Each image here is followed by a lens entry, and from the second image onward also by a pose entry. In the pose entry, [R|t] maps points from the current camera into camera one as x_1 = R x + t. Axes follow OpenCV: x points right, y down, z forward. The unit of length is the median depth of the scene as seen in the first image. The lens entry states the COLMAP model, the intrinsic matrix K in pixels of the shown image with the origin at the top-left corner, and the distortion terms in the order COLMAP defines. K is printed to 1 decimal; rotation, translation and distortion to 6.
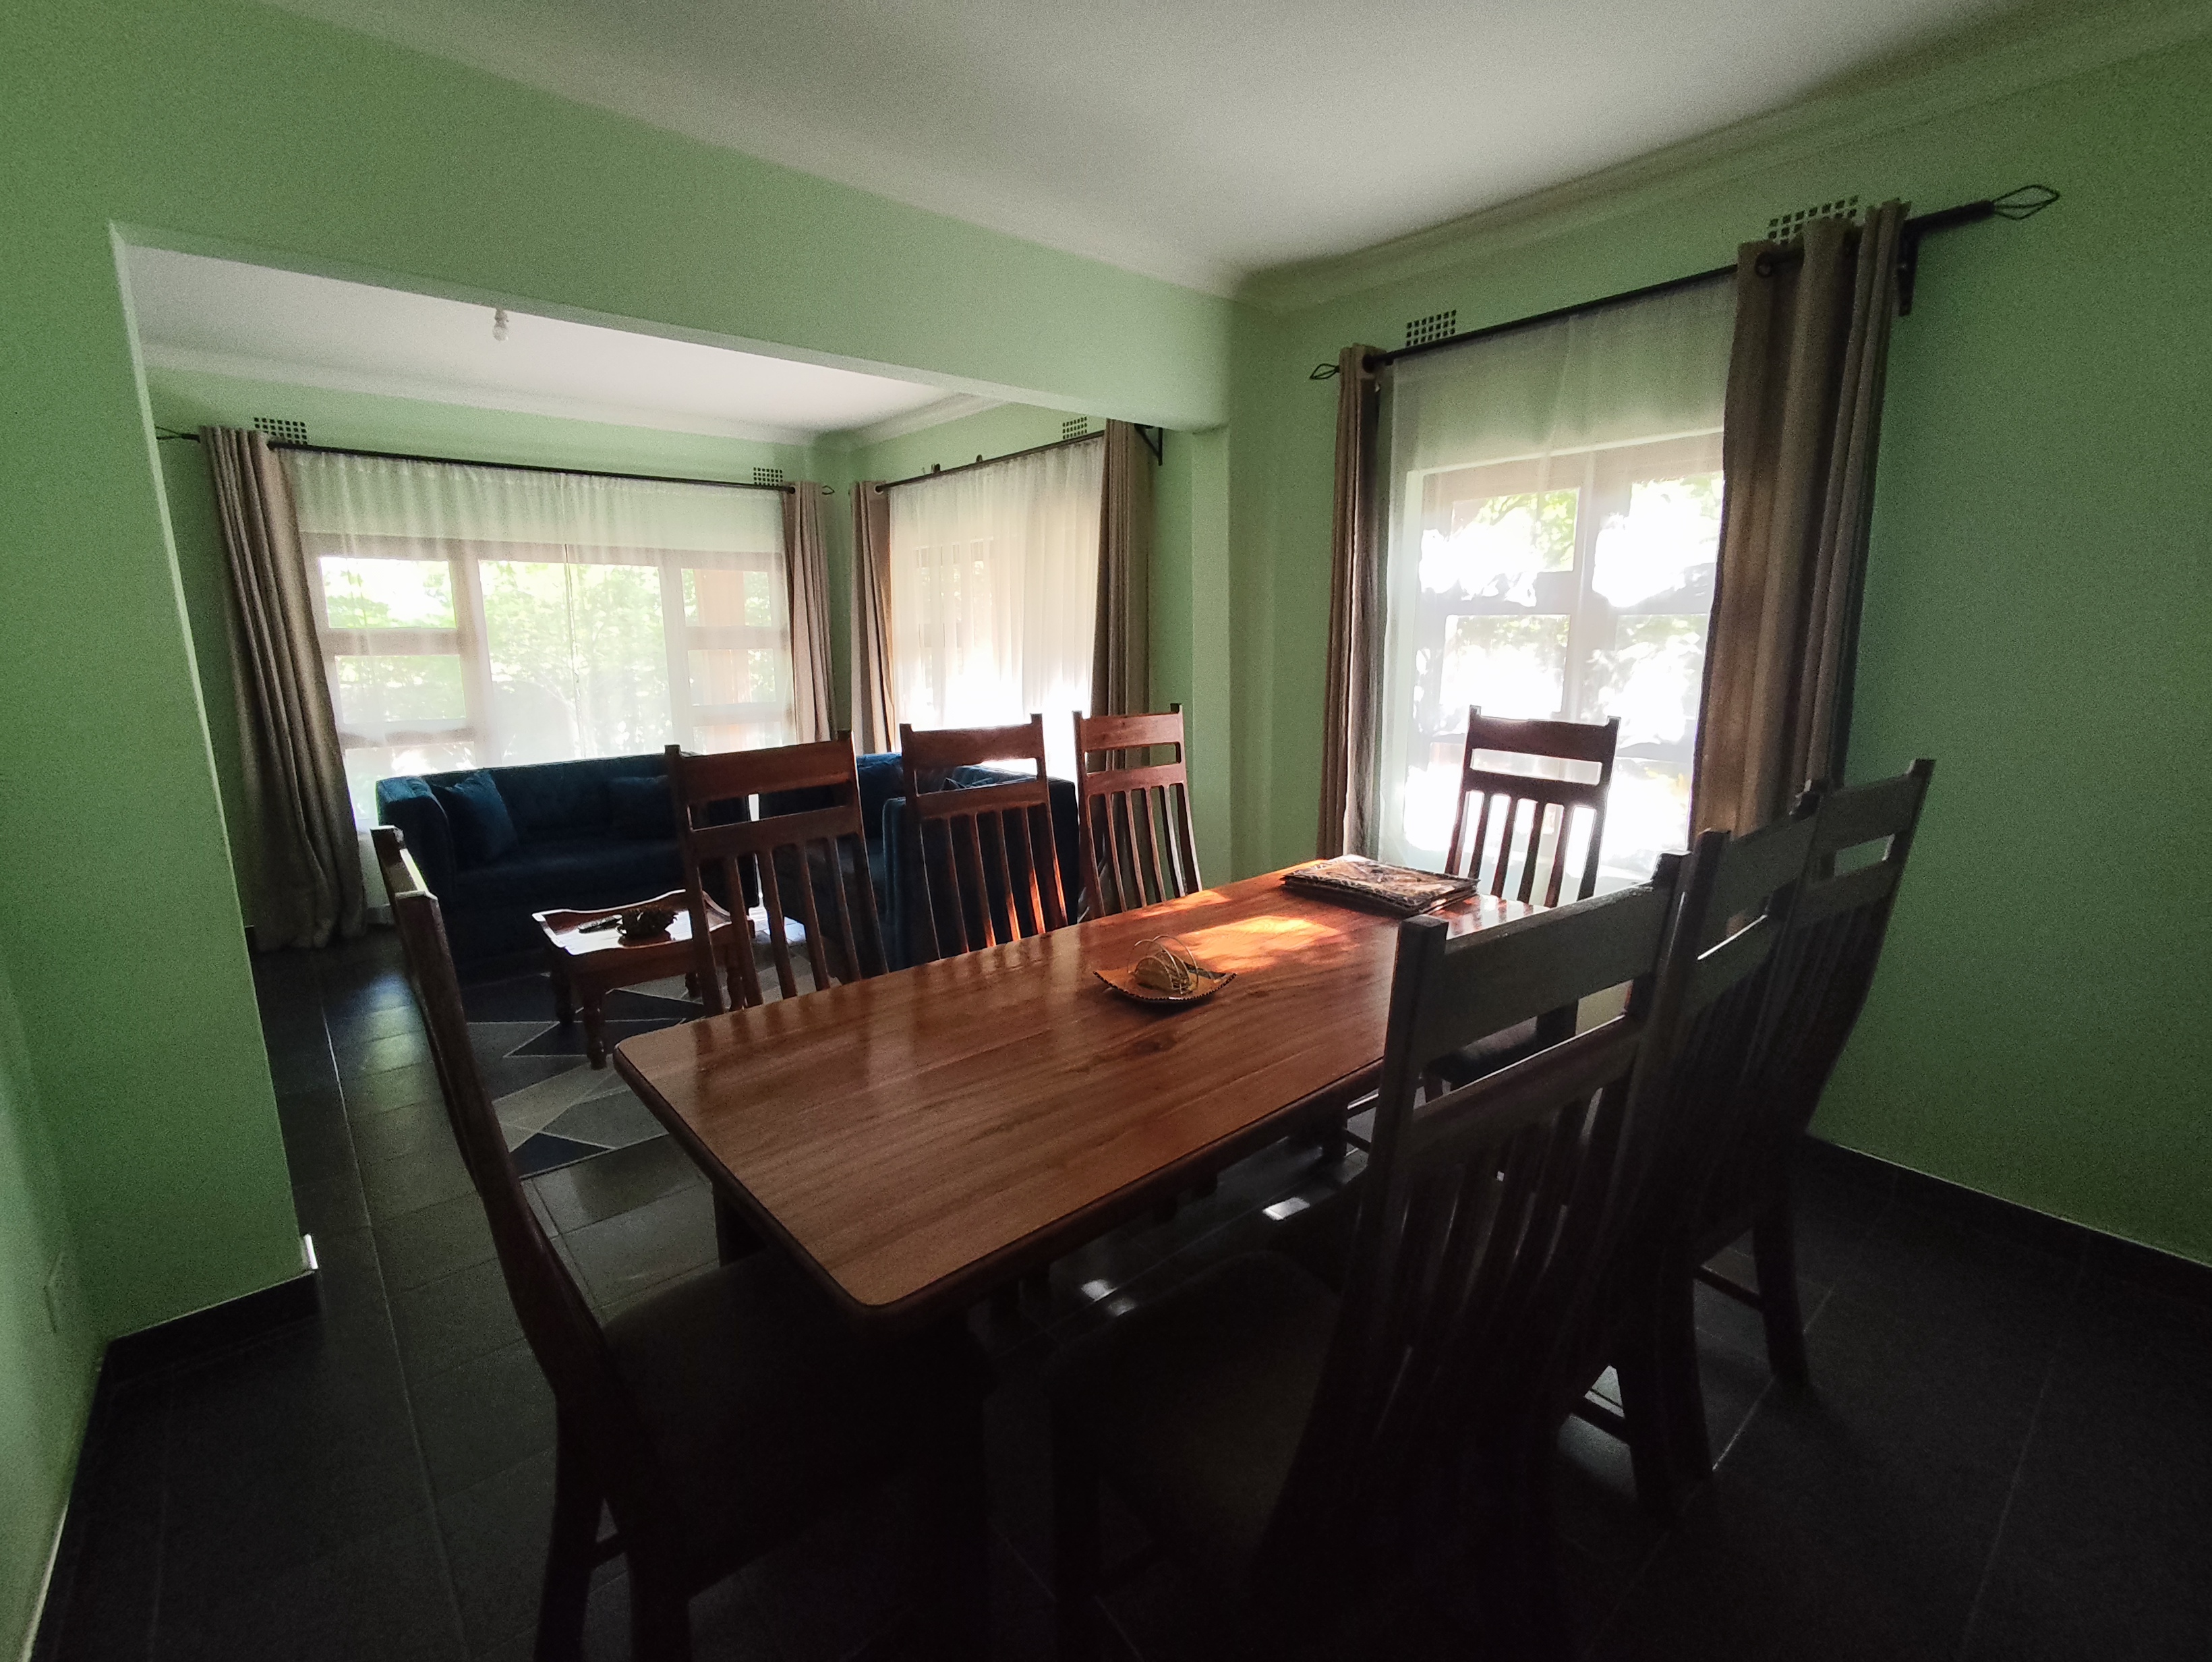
lens RADIAL K [[973.6, 0, 1112.9], [0, 973.6, 829.1], [0, 0, 1]] dist [0.004135, 0.000401]
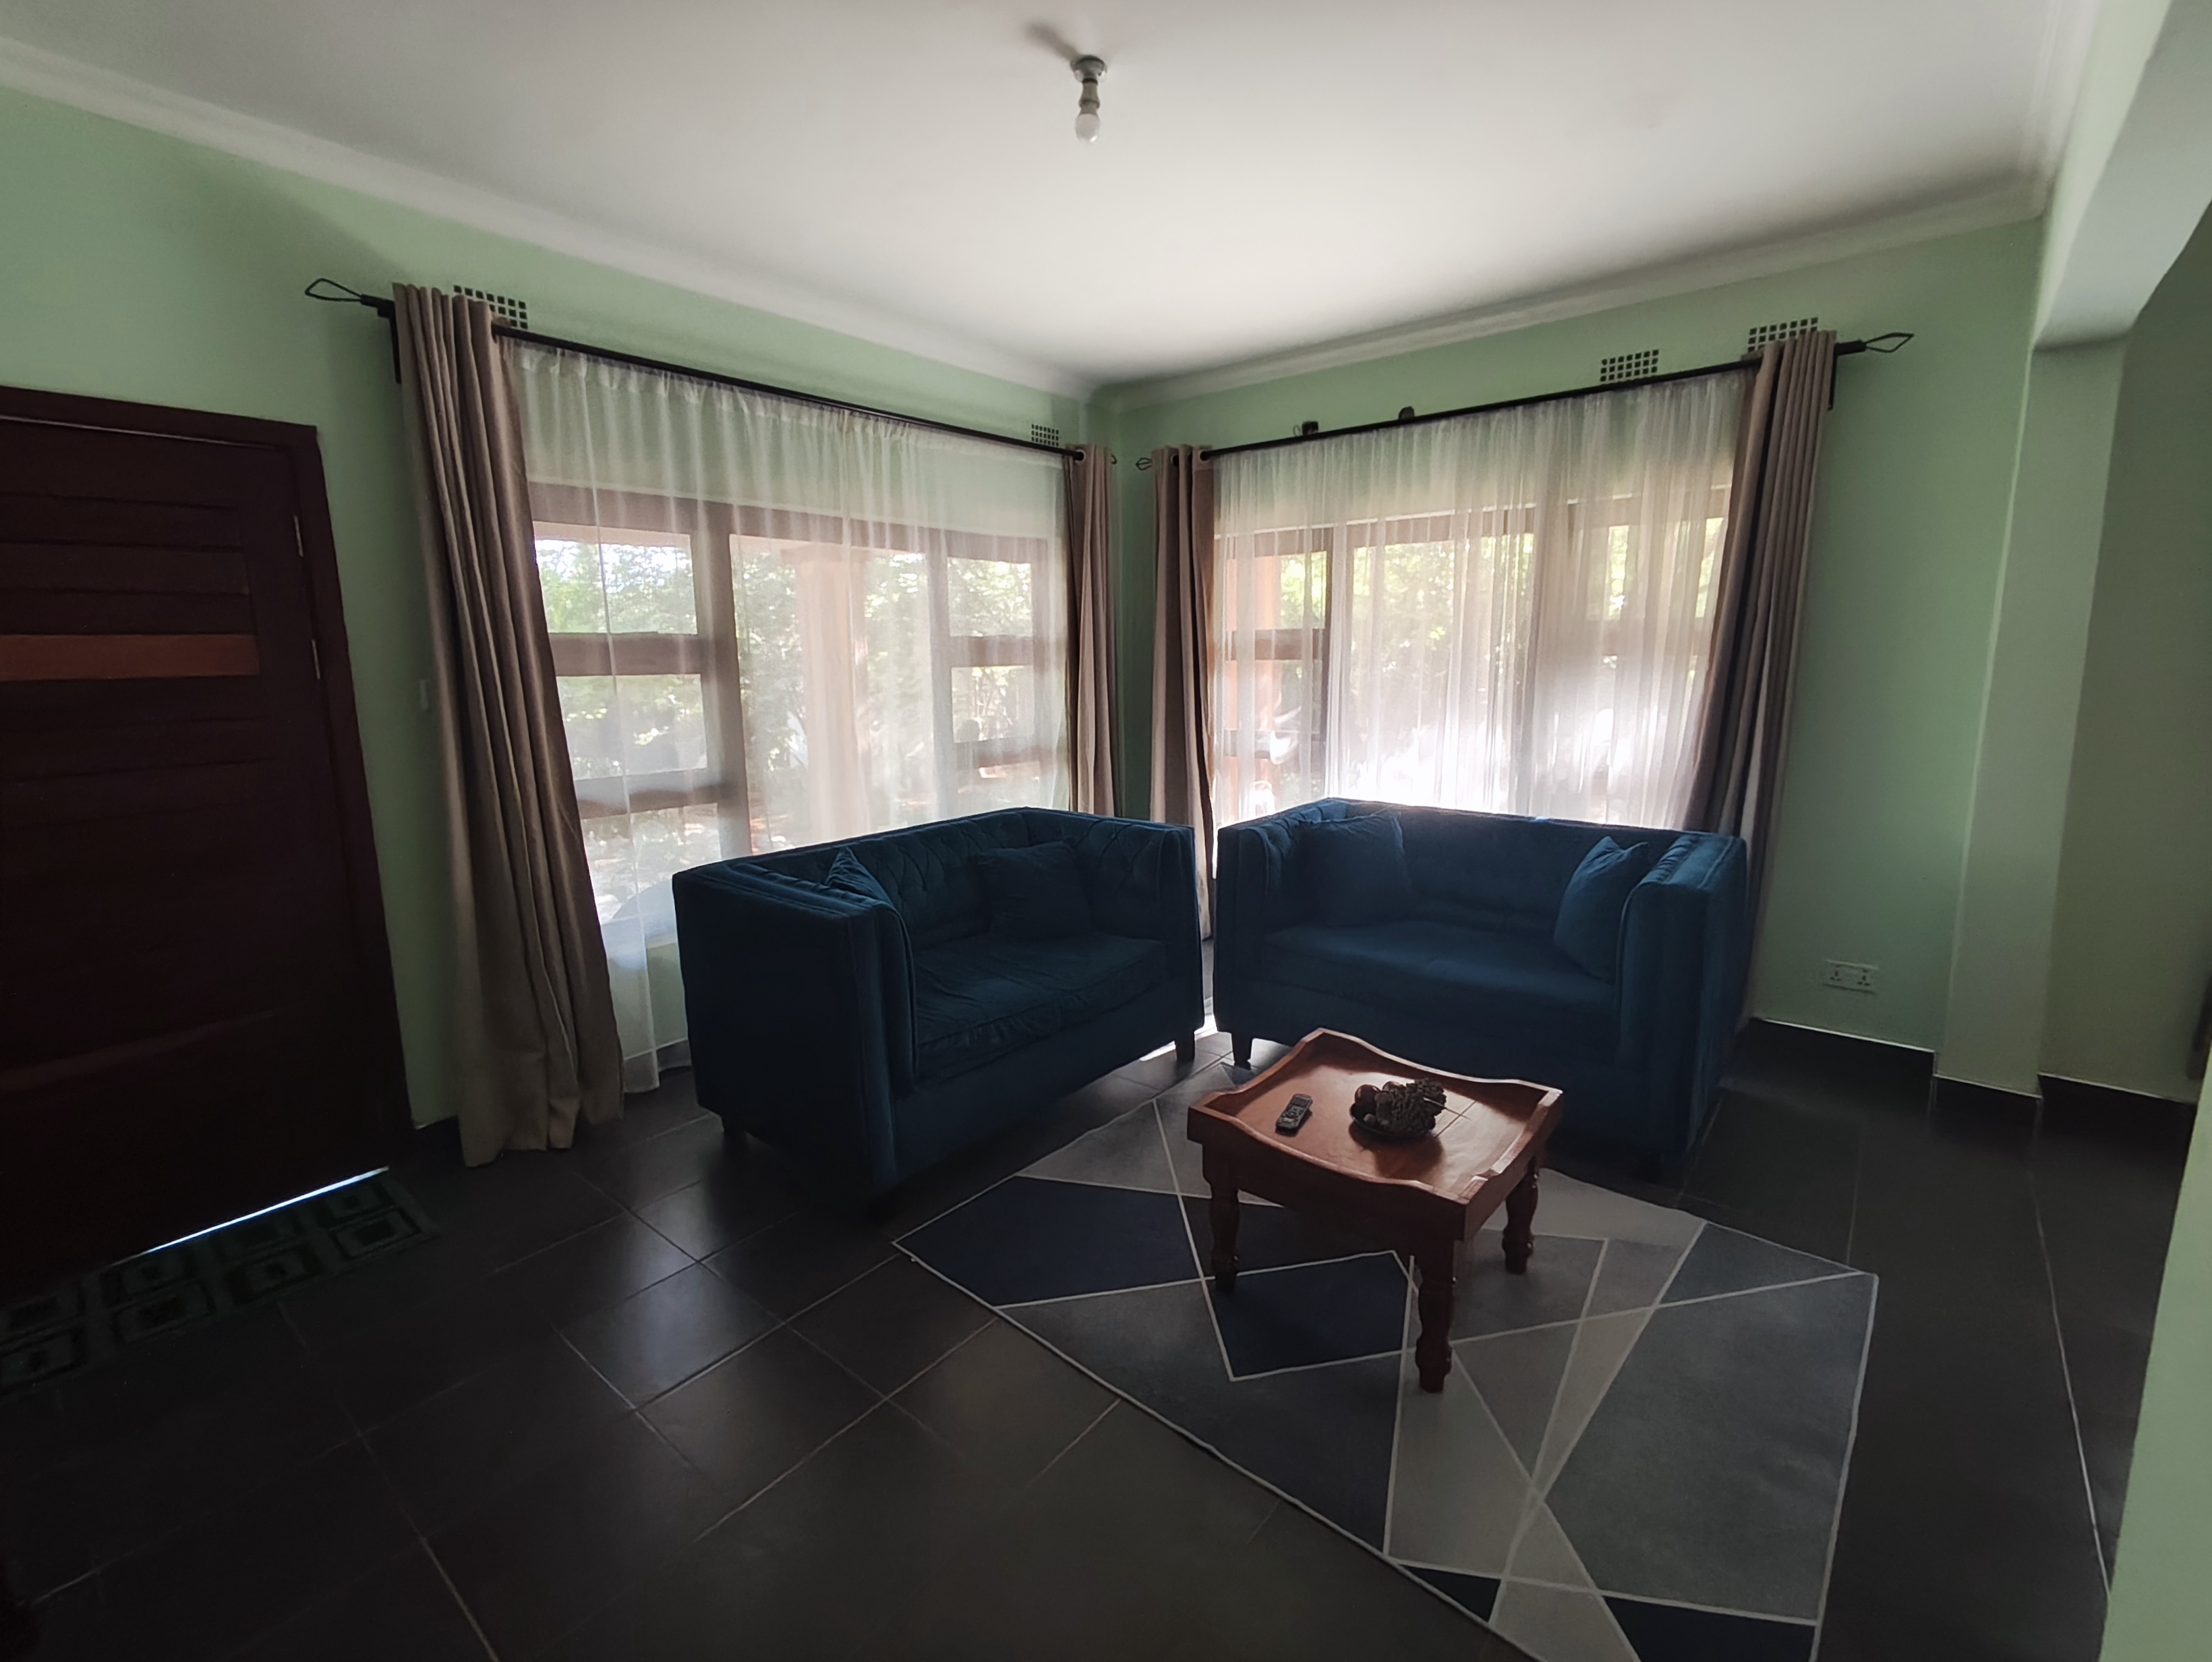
lens RADIAL K [[973.6, 0, 1102.2], [0, 973.6, 835.1], [0, 0, 1]] dist [0.004135, 0.000401]
pose [[0.987937, -0.027974, 0.152308, -0.511786], [0.029927, 0.999496, -0.010544, -0.054740], [-0.151937, 0.014975, 0.988277, 0.303988]]
